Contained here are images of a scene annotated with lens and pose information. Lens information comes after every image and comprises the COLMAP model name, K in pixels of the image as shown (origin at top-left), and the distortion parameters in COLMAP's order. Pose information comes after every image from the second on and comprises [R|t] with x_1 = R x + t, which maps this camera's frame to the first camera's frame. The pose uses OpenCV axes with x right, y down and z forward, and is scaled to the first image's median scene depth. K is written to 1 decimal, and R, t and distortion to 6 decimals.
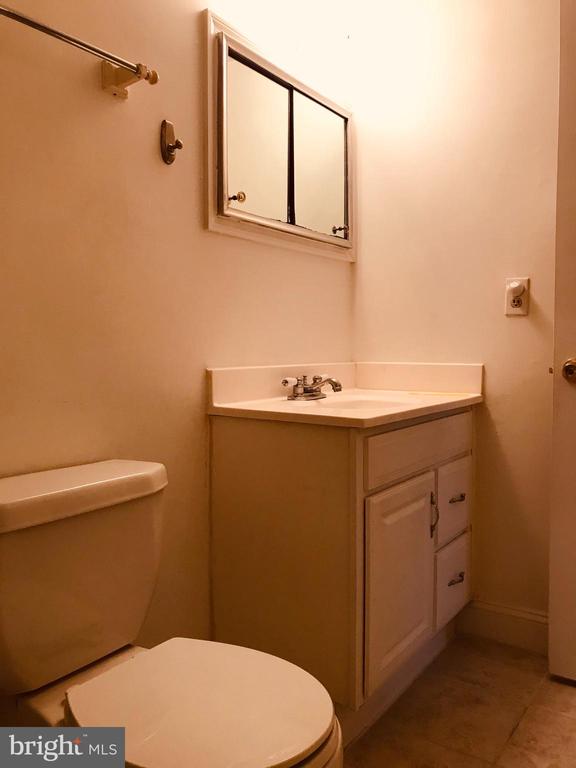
lens RADIAL K [[632.0, 0, 288.0], [0, 632.0, 384.0], [0, 0, 1]] dist [0.053083, -0.063626]
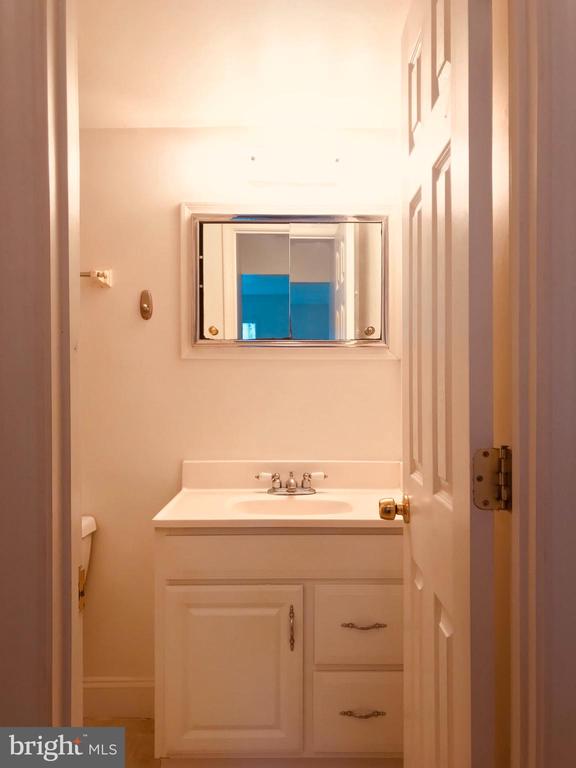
lens RADIAL K [[632.0, 0, 288.0], [0, 632.0, 384.0], [0, 0, 1]] dist [0.053083, -0.063626]
pose [[0.572089, 0.016164, -0.820032, 1.063332], [-0.047180, 0.998799, -0.013226, -0.173659], [0.818833, 0.046256, 0.572165, 0.392432]]
